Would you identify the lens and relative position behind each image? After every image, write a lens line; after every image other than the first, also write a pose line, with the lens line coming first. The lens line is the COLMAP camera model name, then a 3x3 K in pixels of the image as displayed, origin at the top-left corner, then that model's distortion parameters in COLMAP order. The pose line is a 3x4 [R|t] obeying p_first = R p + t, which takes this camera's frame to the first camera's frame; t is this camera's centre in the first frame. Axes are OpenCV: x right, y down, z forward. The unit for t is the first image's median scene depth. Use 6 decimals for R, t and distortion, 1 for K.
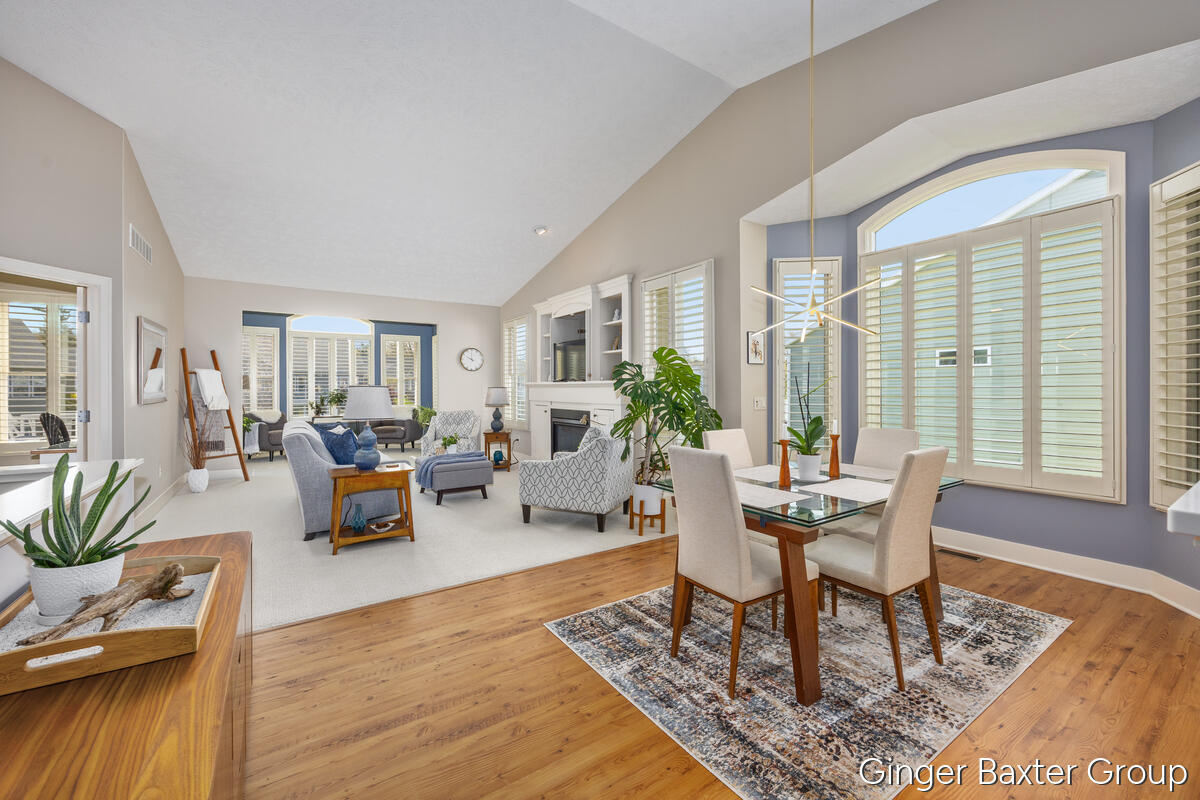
lens RADIAL K [[480.1, 0, 599.0], [0, 480.1, 394.6], [0, 0, 1]] dist [-0.004078, -0.000724]
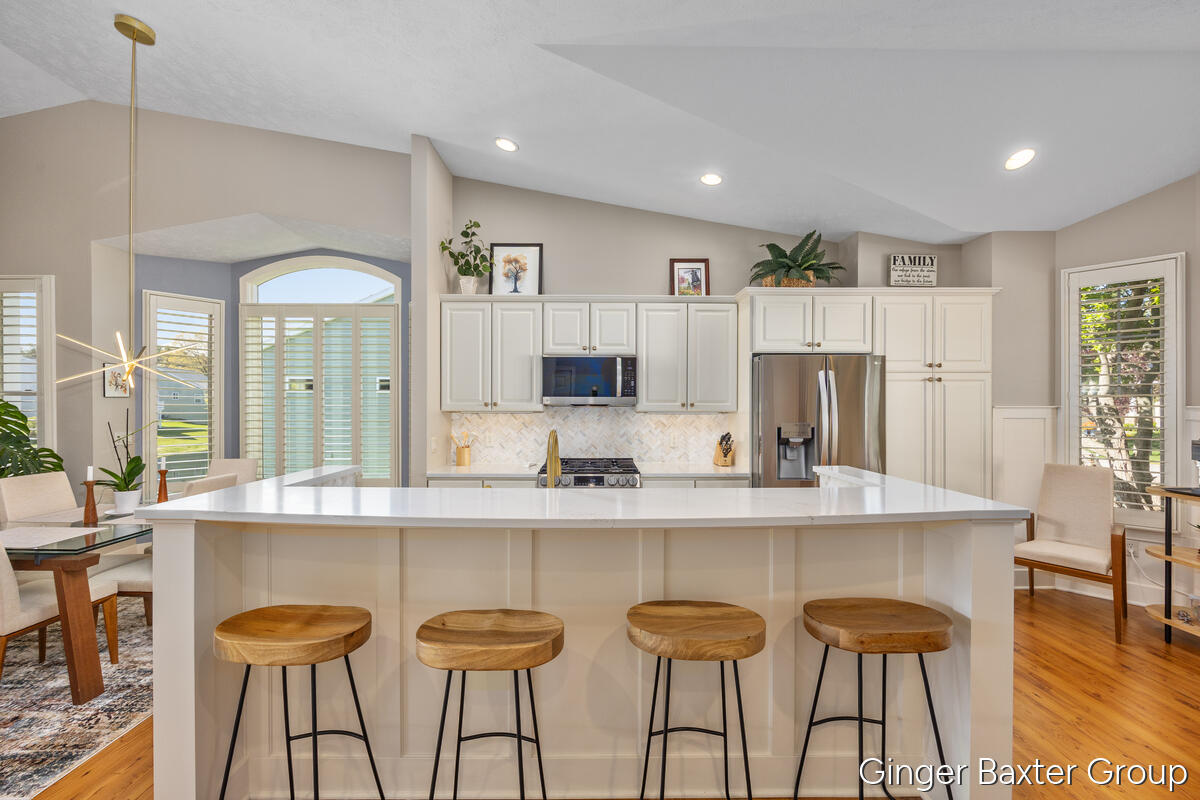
lens RADIAL K [[480.1, 0, 596.9], [0, 480.1, 406.2], [0, 0, 1]] dist [-0.004078, -0.000724]
pose [[0.553513, 0.004770, 0.832827, 0.111239], [0.000755, 0.999980, -0.006229, -0.066637], [-0.832840, 0.004077, 0.553499, -0.550629]]
